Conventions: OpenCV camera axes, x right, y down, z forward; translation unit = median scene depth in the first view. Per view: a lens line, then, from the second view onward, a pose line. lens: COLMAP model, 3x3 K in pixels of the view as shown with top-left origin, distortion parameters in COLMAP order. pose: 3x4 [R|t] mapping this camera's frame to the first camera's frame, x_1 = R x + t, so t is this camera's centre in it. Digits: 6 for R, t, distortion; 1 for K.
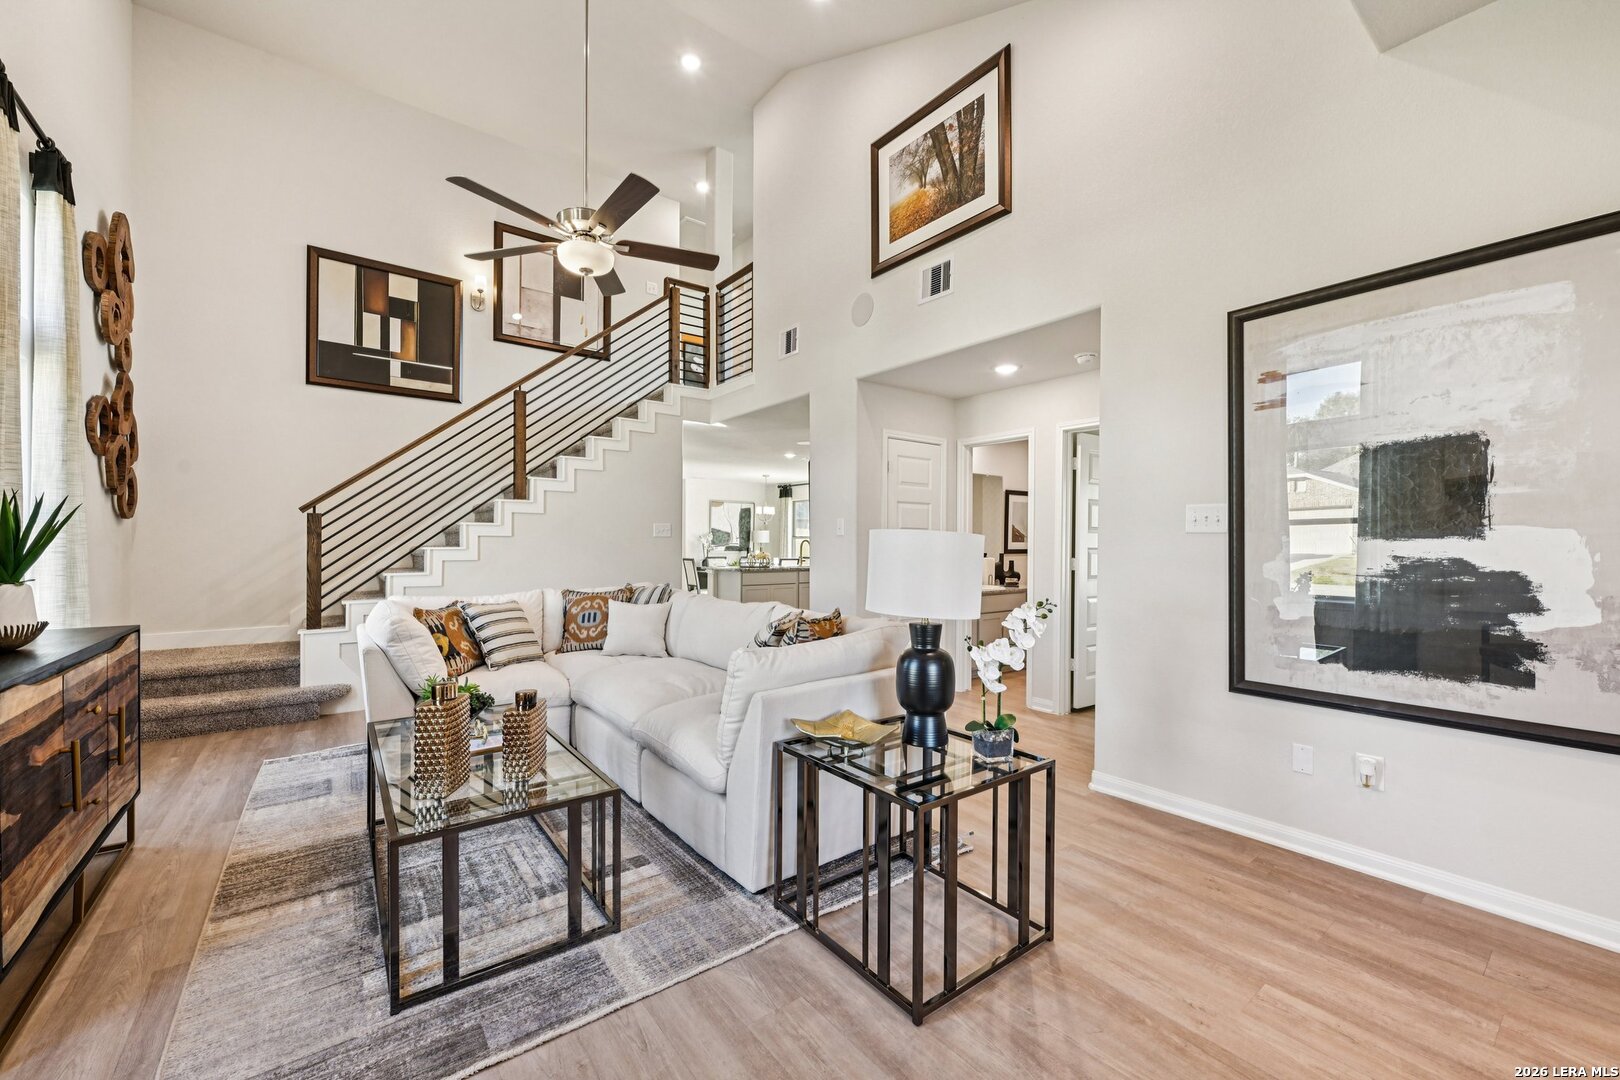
lens RADIAL K [[637.1, 0, 813.8], [0, 637.1, 549.5], [0, 0, 1]] dist [0.003678, 0.000592]
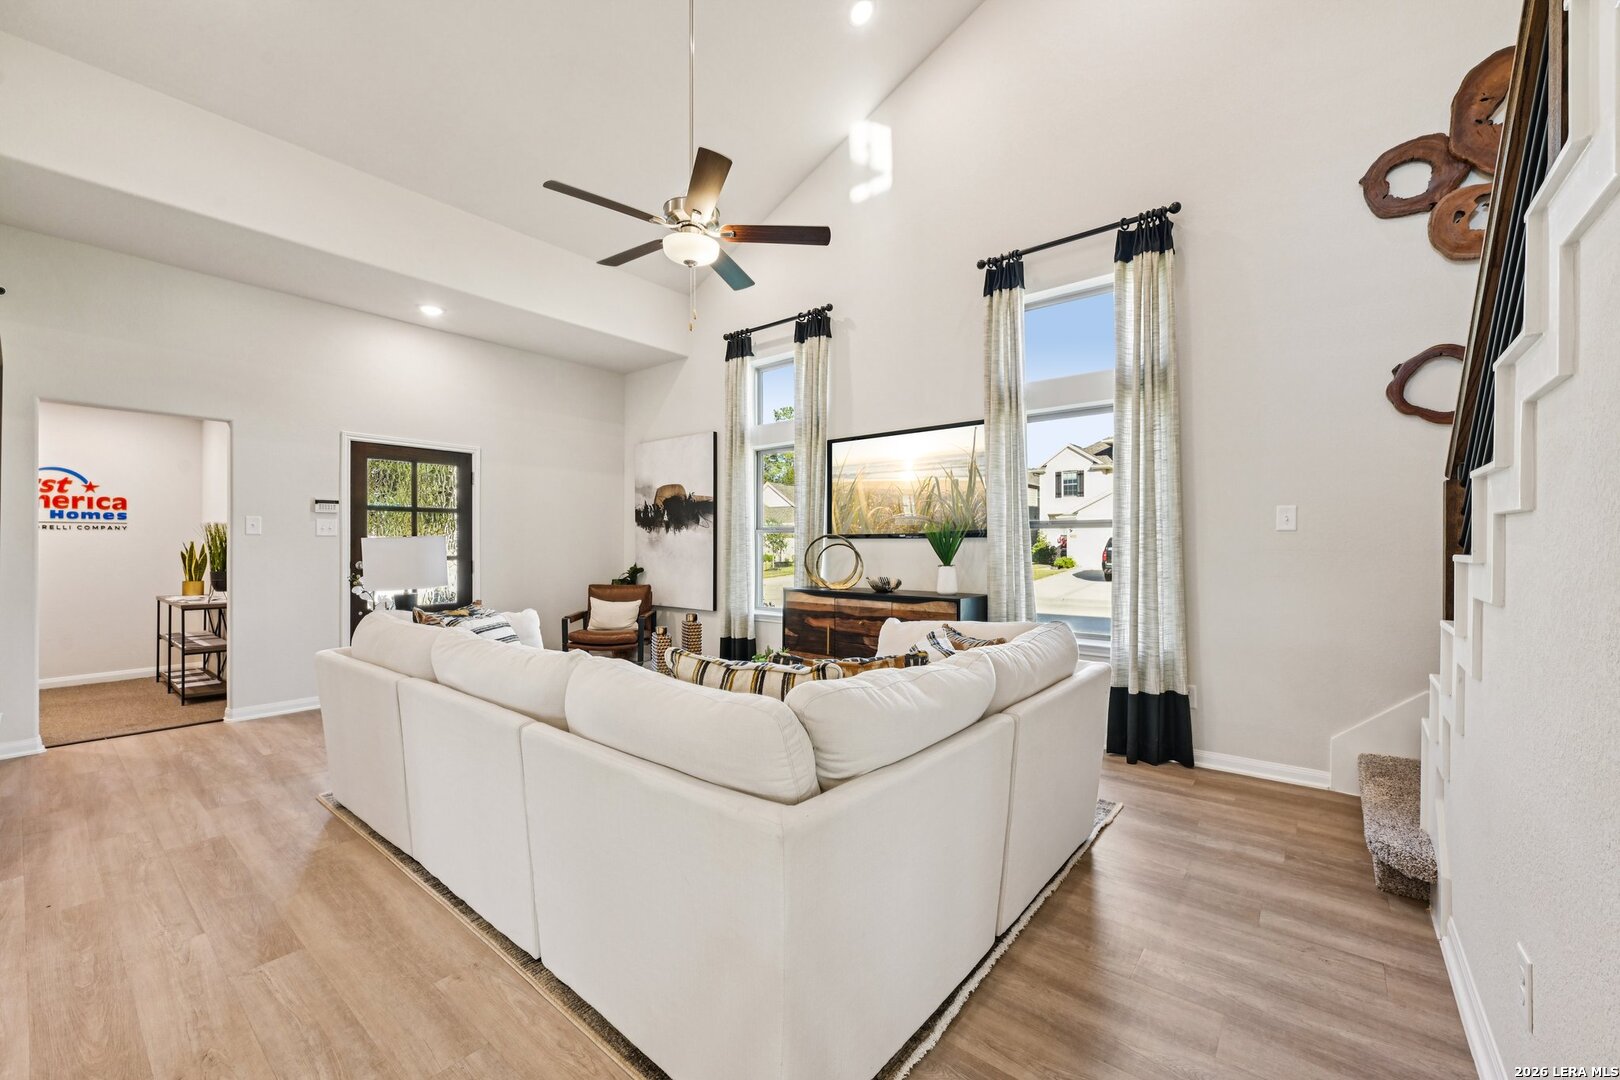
lens RADIAL K [[637.1, 0, 812.9], [0, 637.1, 538.1], [0, 0, 1]] dist [0.003678, 0.000592]
pose [[-0.972439, -0.004326, -0.233116, -0.161786], [-0.004729, 0.999988, 0.001169, -0.011168], [0.233108, 0.002240, -0.972448, 1.027907]]
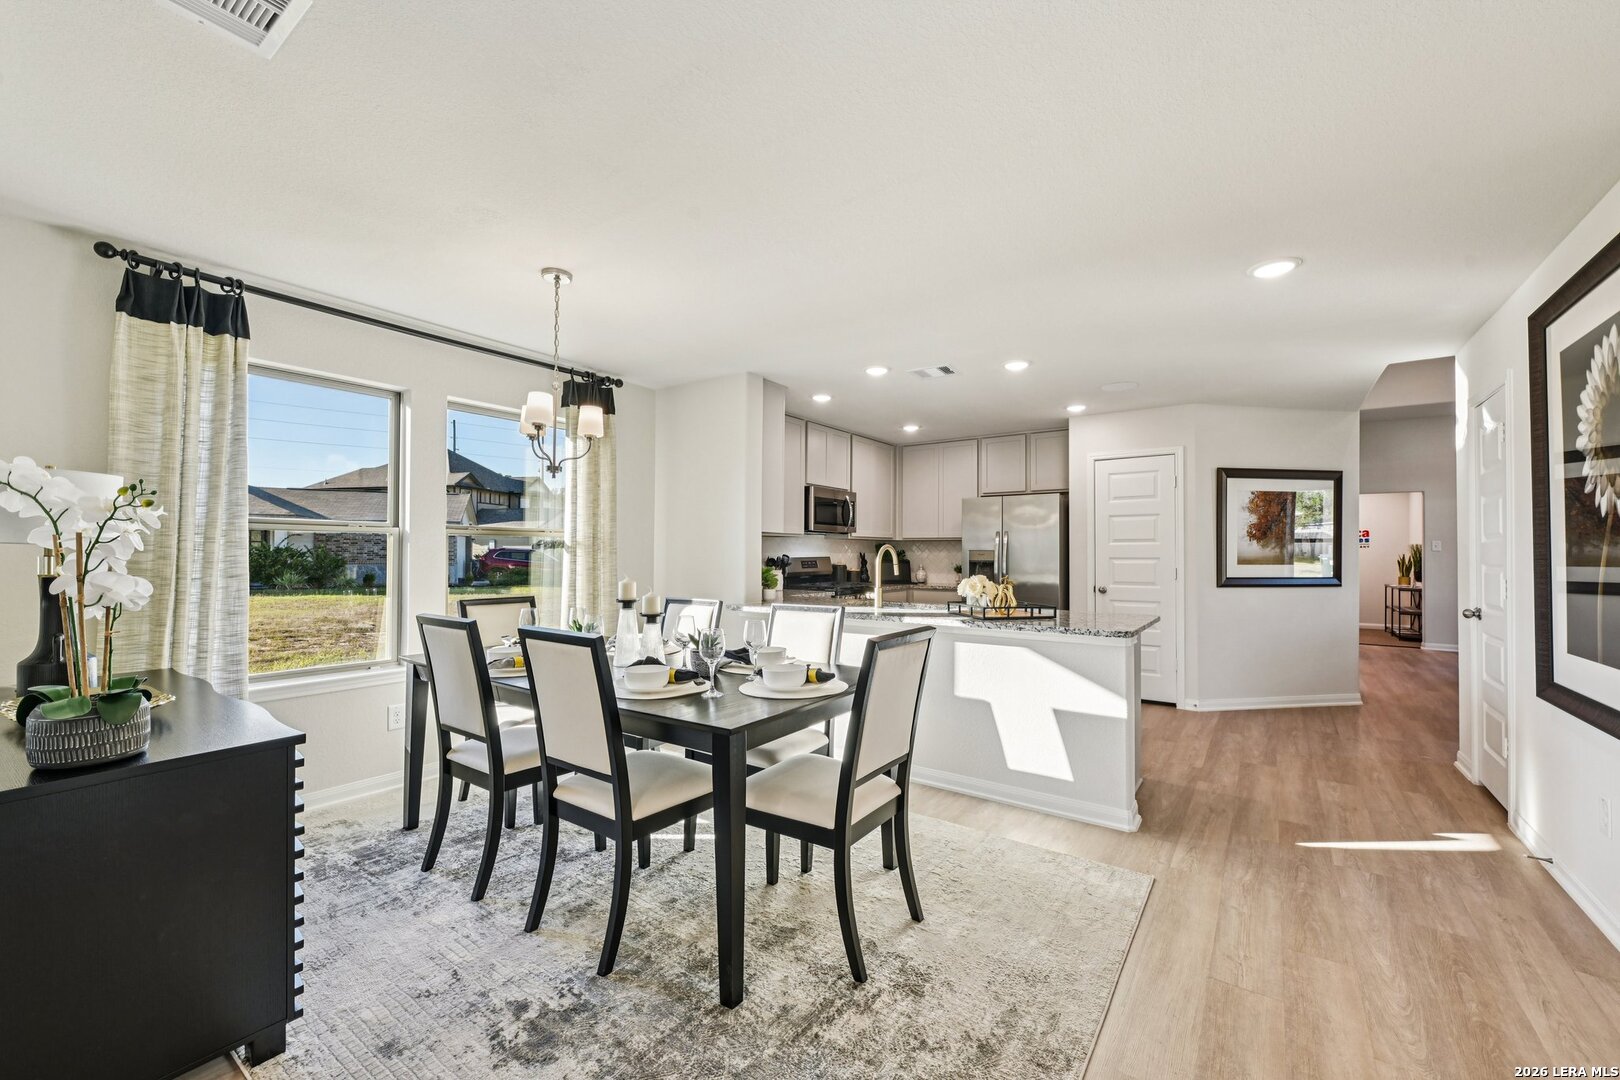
lens RADIAL K [[637.1, 0, 820.4], [0, 637.1, 538.2], [0, 0, 1]] dist [0.003678, 0.000592]
pose [[-0.290986, 0.012314, 0.956648, -0.636700], [0.001277, 0.999921, -0.012483, -0.022945], [-0.956726, -0.002411, -0.290979, 1.824268]]
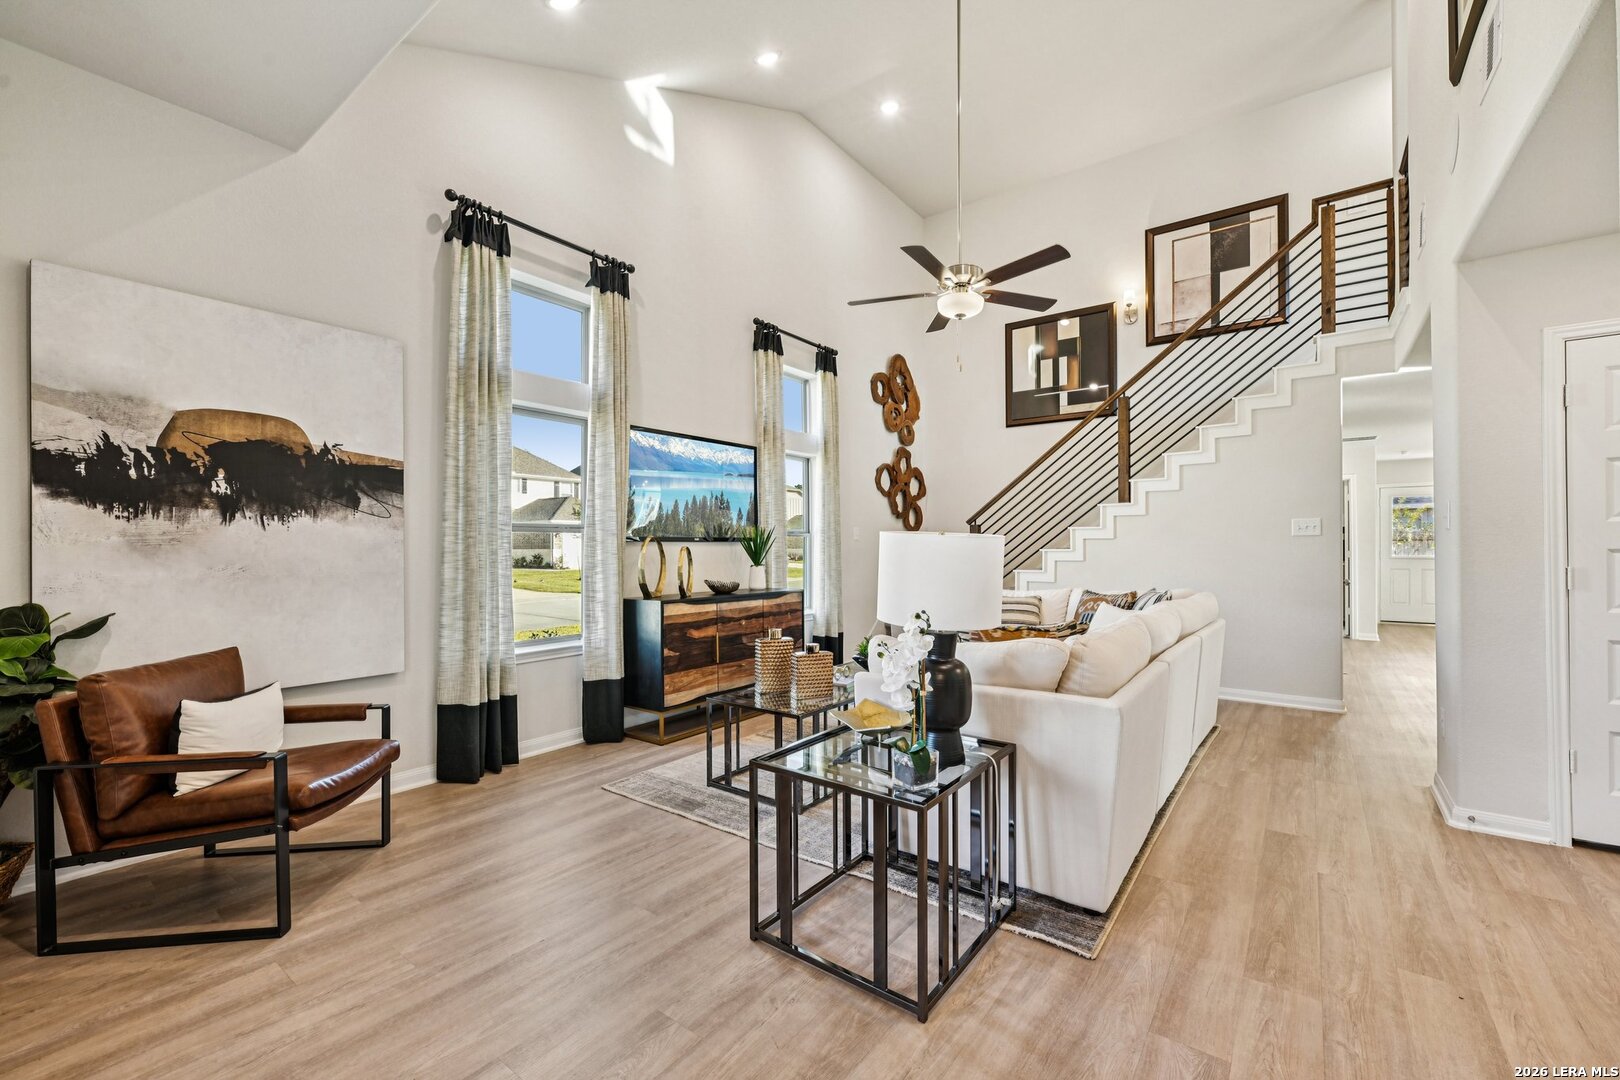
lens RADIAL K [[667.1, 0, 807.1], [0, 667.1, 536.8], [0, 0, 1]] dist [-0.004382, -0.000218]
pose [[0.263469, -0.021806, -0.964421, 0.389477], [-0.002390, 0.999727, -0.023257, 0.002395], [0.964665, 0.008433, 0.263344, 0.208014]]
